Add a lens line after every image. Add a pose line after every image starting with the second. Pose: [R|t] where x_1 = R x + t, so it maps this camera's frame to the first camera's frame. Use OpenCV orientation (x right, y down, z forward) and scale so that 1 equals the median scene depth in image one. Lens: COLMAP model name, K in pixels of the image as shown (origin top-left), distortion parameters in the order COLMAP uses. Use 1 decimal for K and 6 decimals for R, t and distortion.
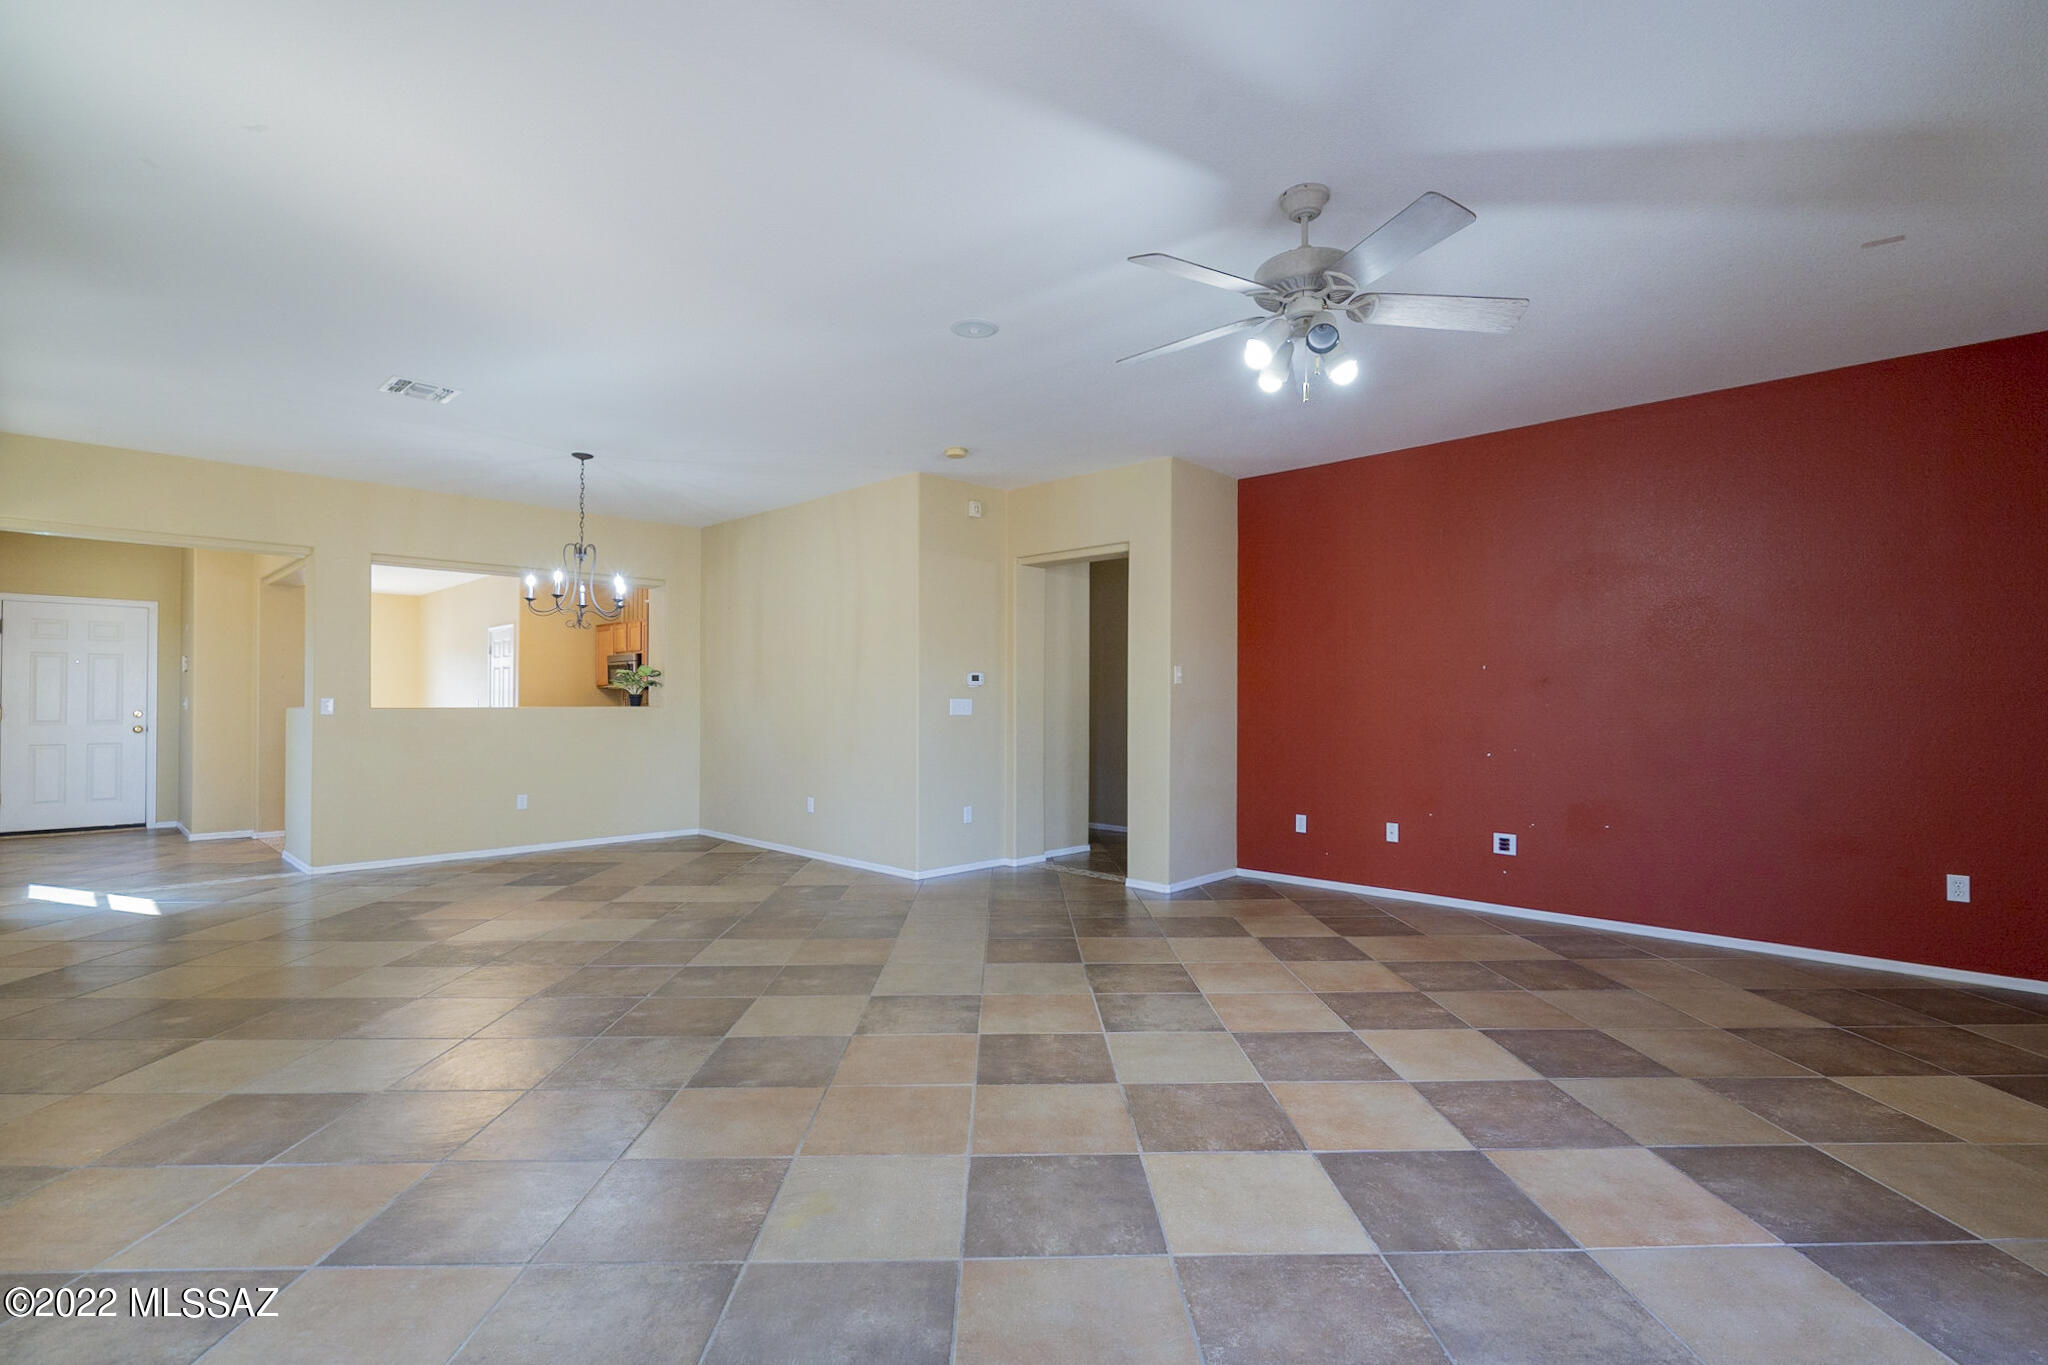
lens RADIAL K [[938.9, 0, 1050.7], [0, 938.9, 680.2], [0, 0, 1]] dist [-0.008245, 0.000225]
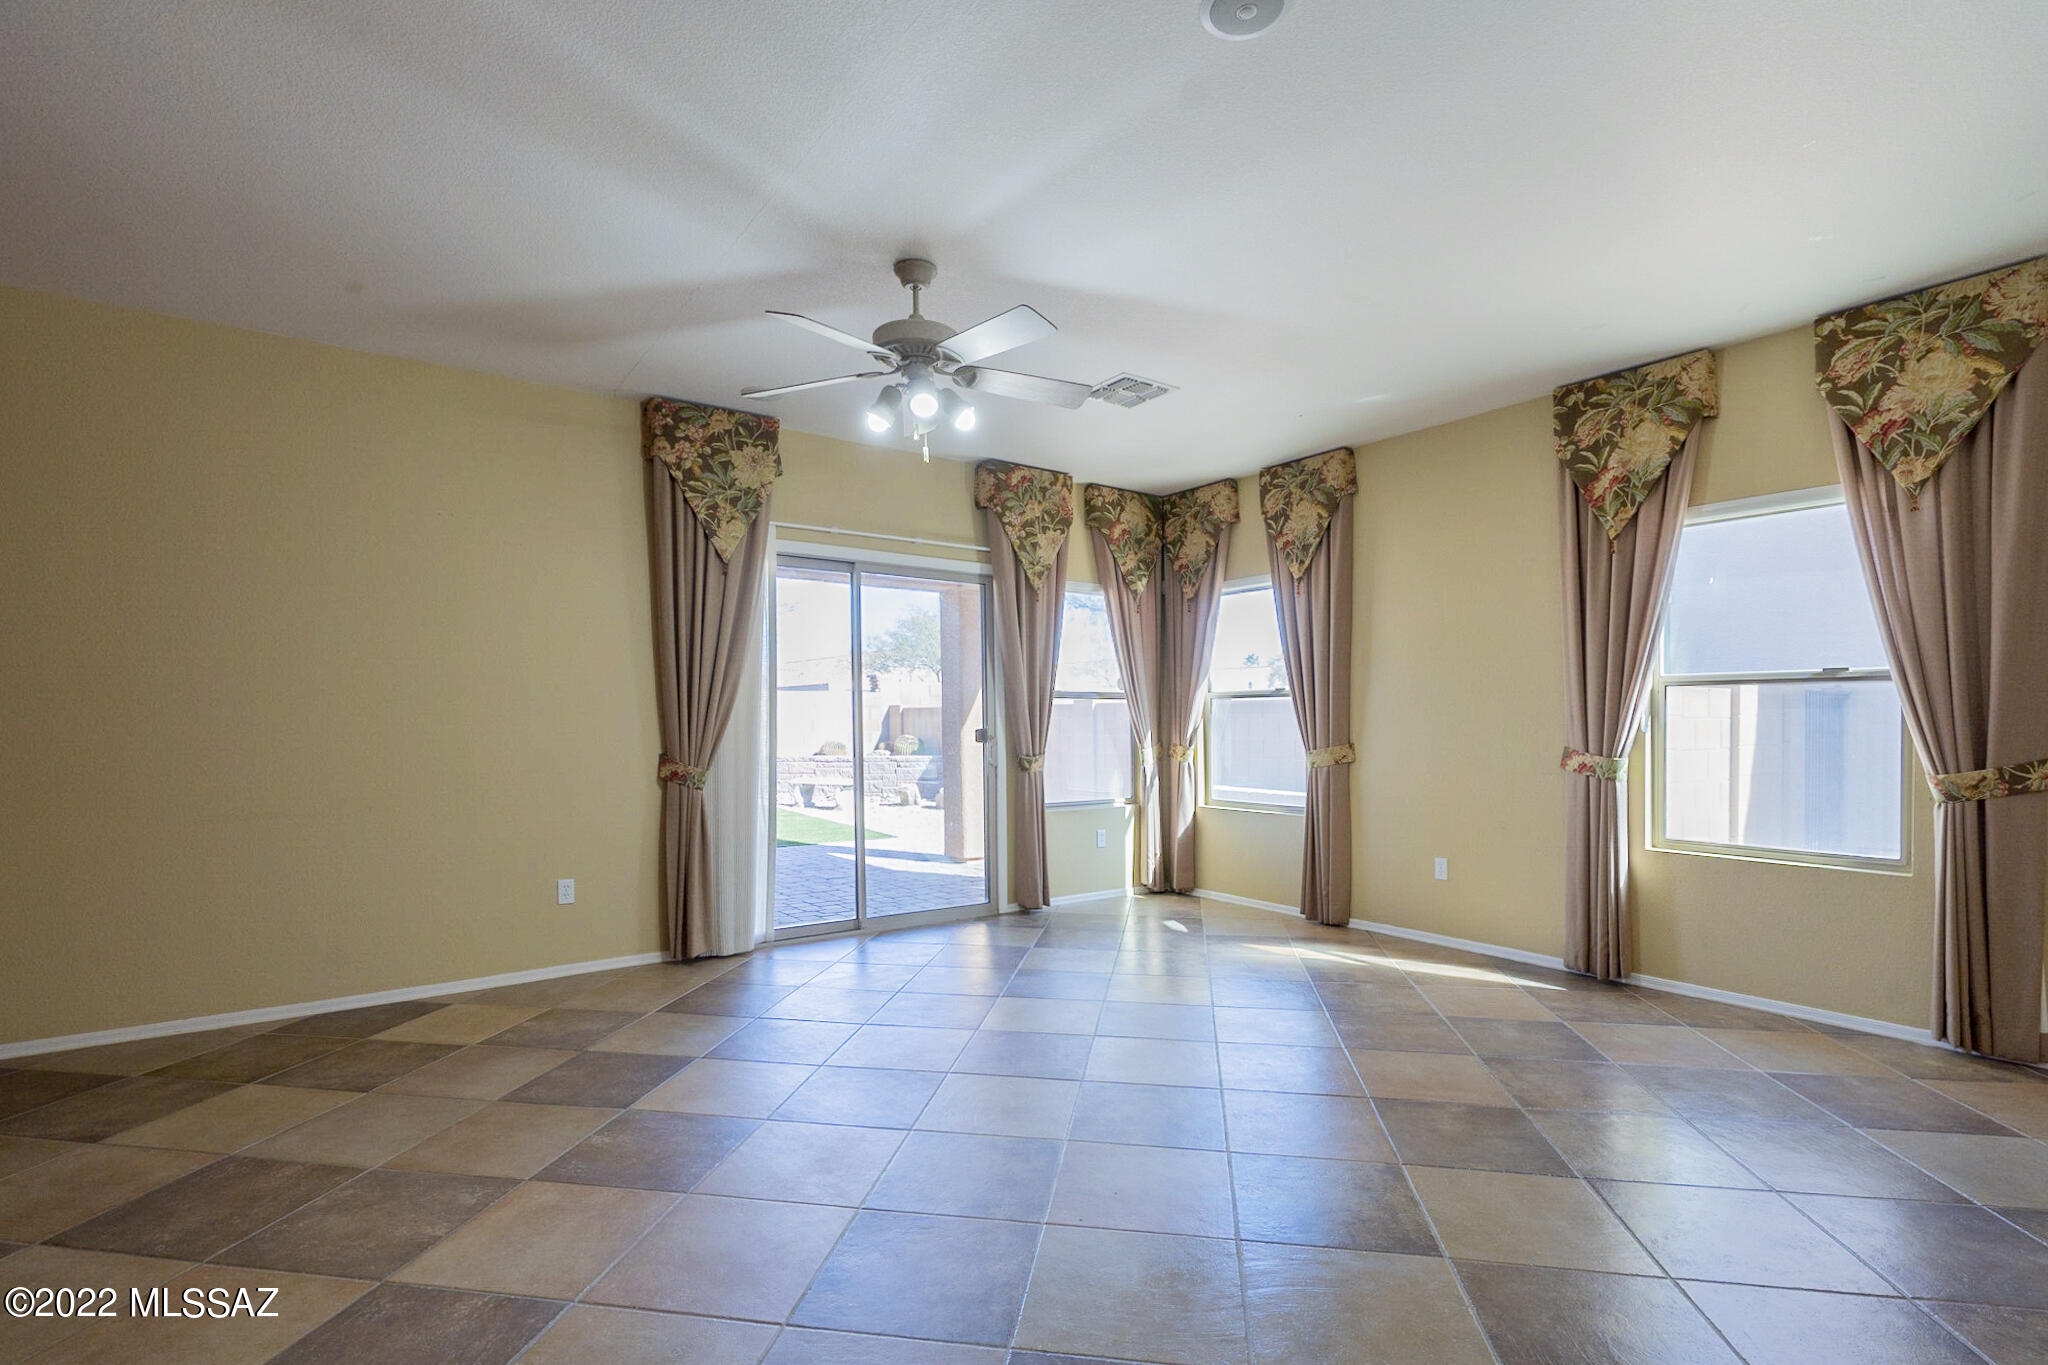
lens RADIAL K [[938.9, 0, 1020.7], [0, 938.9, 739.1], [0, 0, 1]] dist [-0.008245, 0.000225]
pose [[-0.977909, -0.003007, 0.209011, -0.061293], [-0.003957, 0.999984, -0.004129, 0.039040], [-0.208995, -0.004865, -0.977905, 1.592250]]
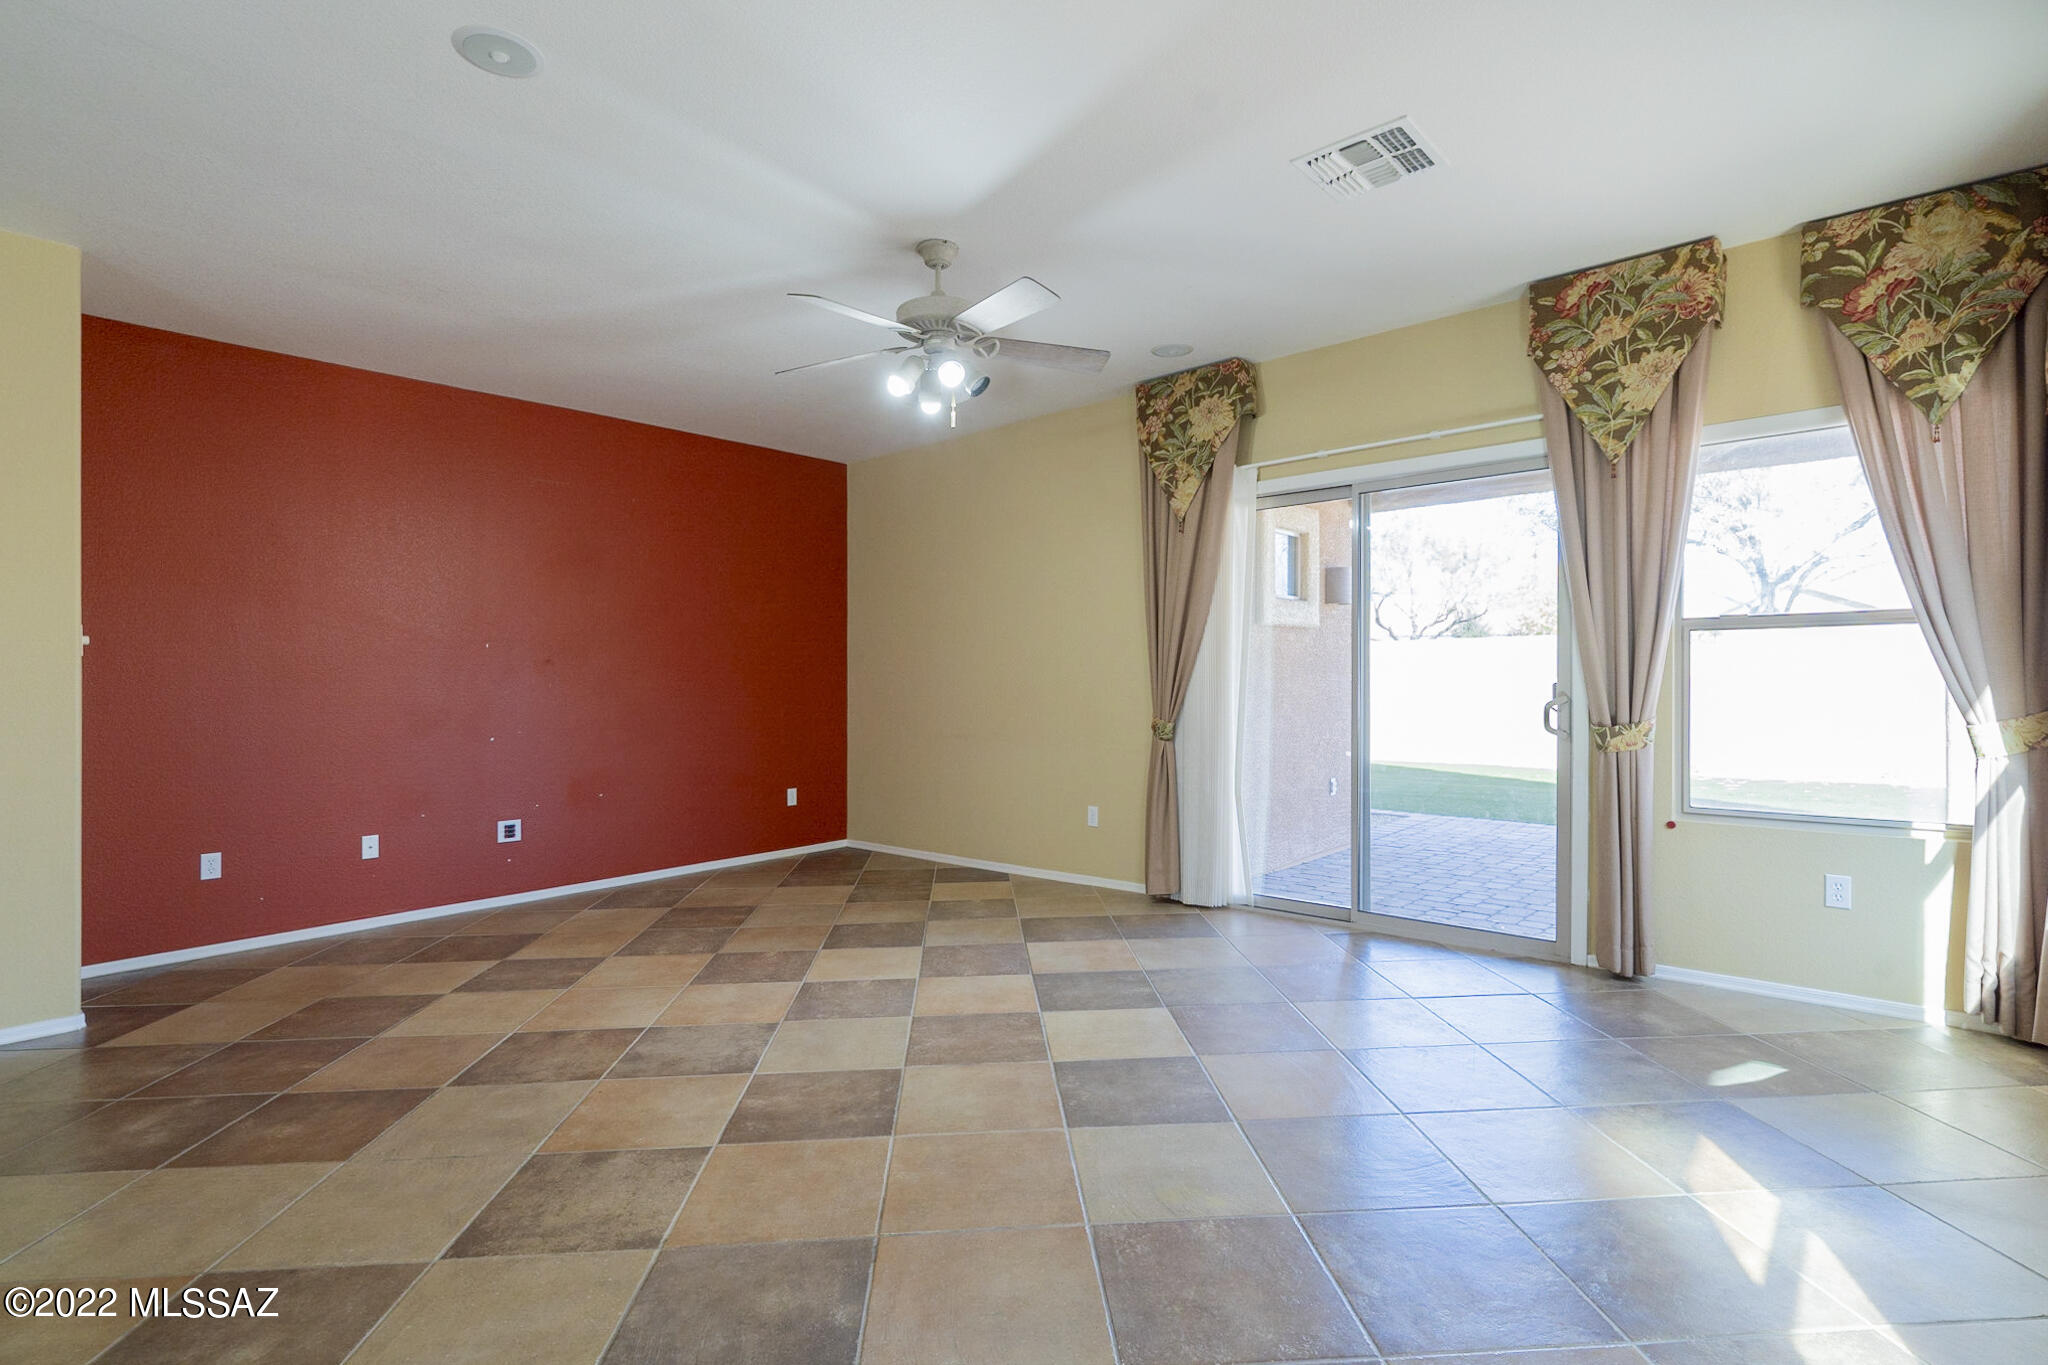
lens RADIAL K [[983.0, 0, 1005.1], [0, 983.0, 677.6], [0, 0, 1]] dist [0.009233, -0.002679]
pose [[-0.015553, -0.001737, 0.999878, -0.755686], [-0.009903, 0.999950, 0.001583, 0.015537], [-0.999830, -0.009877, -0.015570, 0.720456]]
